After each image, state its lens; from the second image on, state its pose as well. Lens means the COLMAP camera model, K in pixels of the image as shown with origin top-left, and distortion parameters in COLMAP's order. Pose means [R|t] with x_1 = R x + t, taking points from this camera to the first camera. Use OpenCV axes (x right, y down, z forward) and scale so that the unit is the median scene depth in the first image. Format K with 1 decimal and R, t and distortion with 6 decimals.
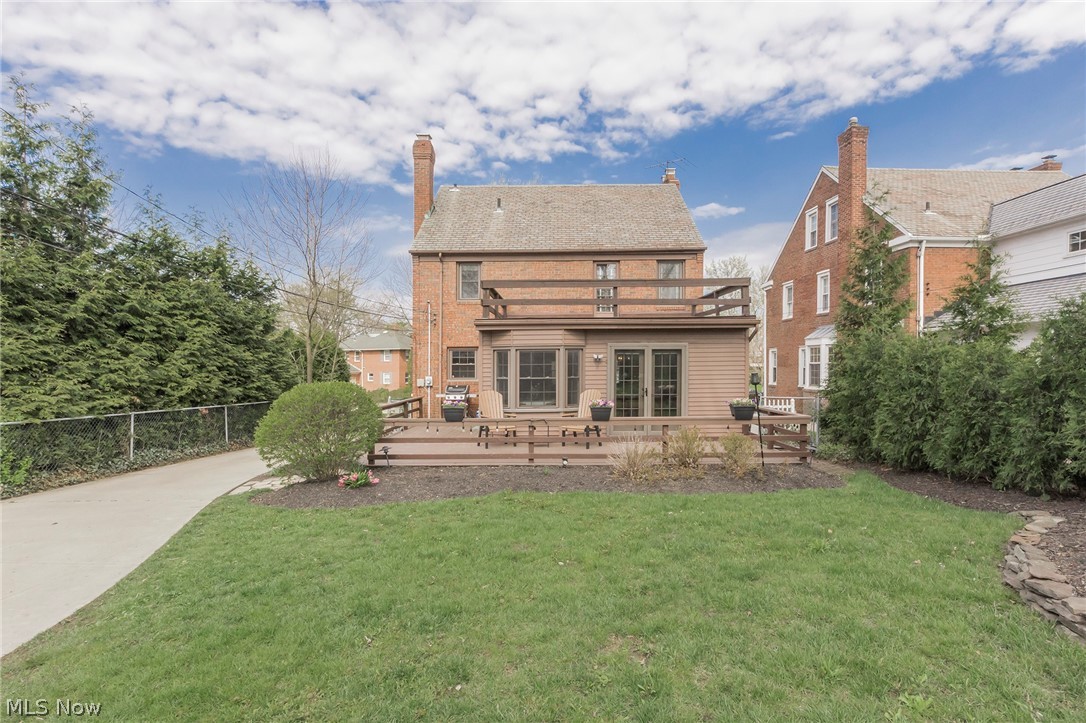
lens RADIAL K [[551.5, 0, 543.0], [0, 551.5, 361.5], [0, 0, 1]] dist [0.003939, 0.000681]
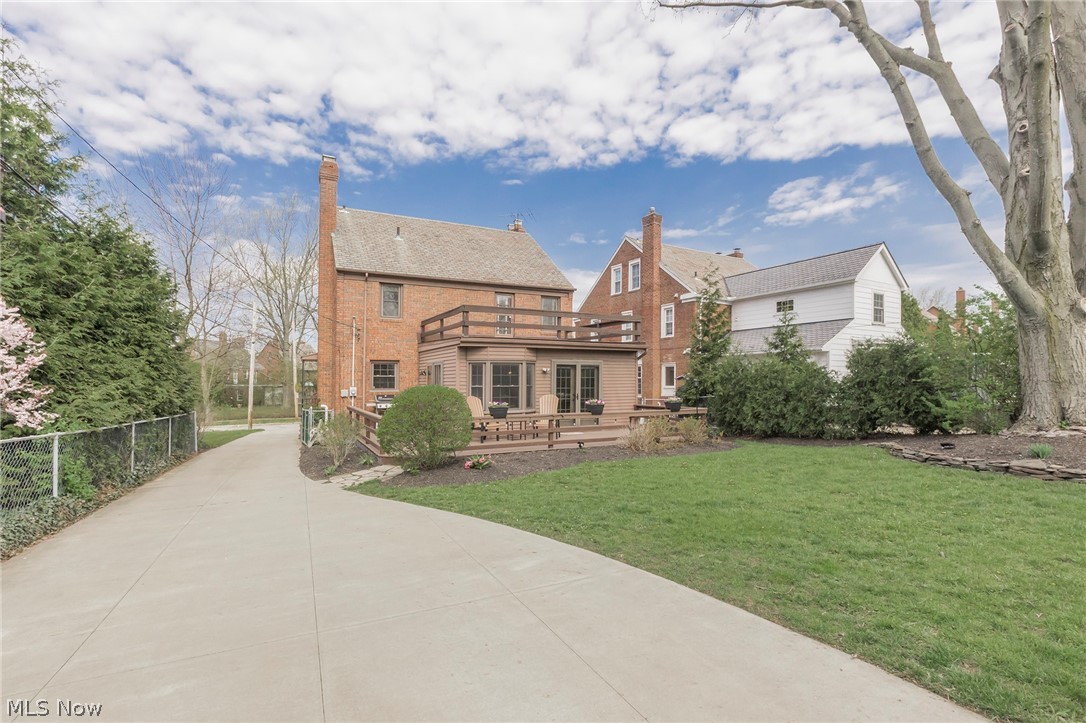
lens RADIAL K [[490.7, 0, 575.1], [0, 490.7, 365.3], [0, 0, 1]] dist [-0.000384, 0.000081]
pose [[0.885339, 0.017537, 0.464616, -0.265853], [-0.005194, 0.999599, -0.027832, 0.008883], [-0.464918, 0.022227, 0.885075, -0.036811]]
